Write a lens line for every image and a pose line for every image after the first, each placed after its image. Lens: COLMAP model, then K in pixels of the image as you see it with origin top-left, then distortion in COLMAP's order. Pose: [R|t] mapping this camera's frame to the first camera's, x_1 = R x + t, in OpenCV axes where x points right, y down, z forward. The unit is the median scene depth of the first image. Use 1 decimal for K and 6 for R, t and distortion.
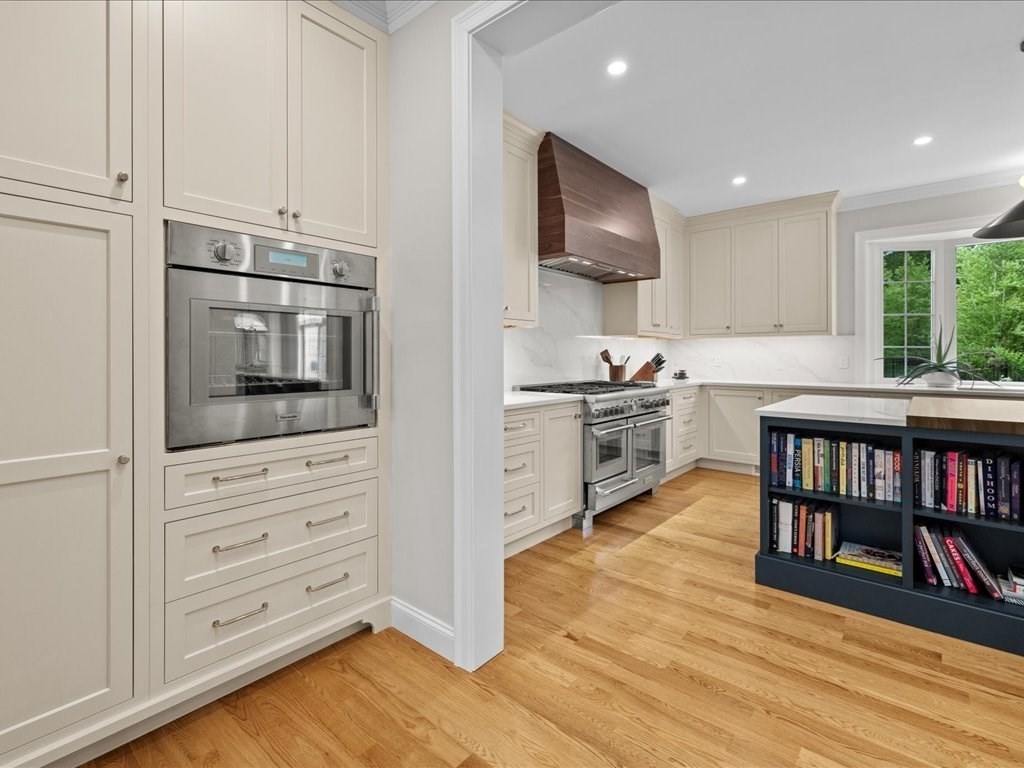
lens RADIAL K [[492.0, 0, 515.0], [0, 492.0, 355.0], [0, 0, 1]] dist [-0.002985, -0.000200]
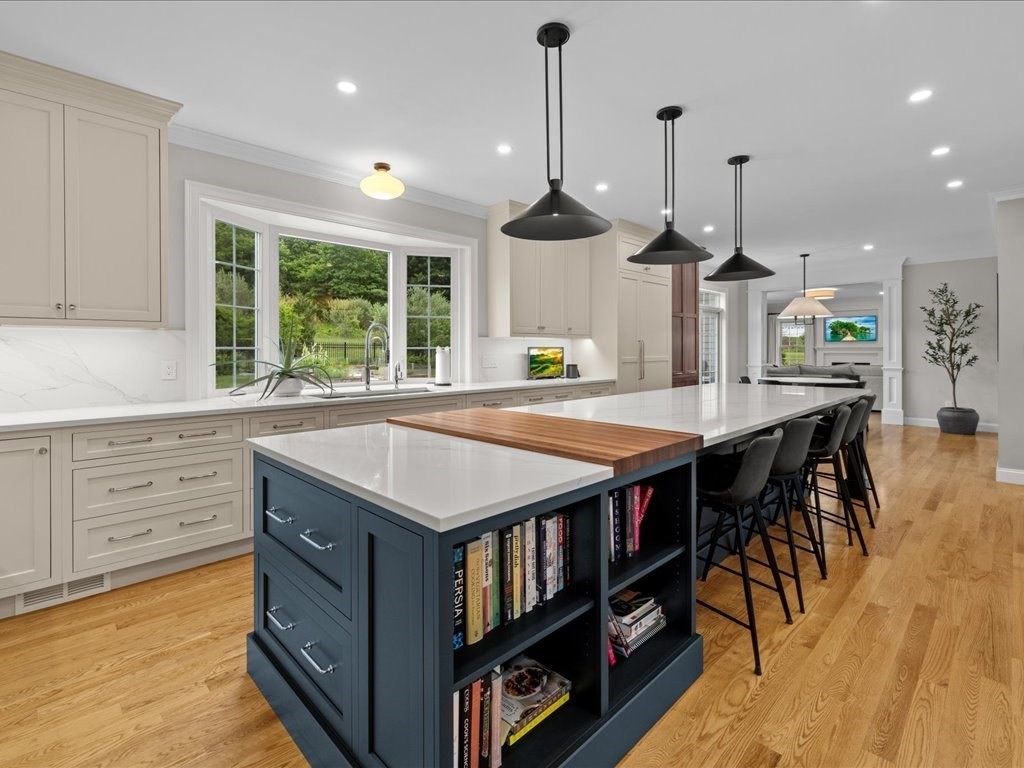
lens RADIAL K [[492.0, 0, 515.0], [0, 492.0, 355.0], [0, 0, 1]] dist [-0.002985, -0.000200]
pose [[0.096729, -0.008340, 0.995276, 0.077652], [0.002465, 0.999964, 0.008139, -0.014935], [-0.995308, 0.001666, 0.096746, 0.659043]]
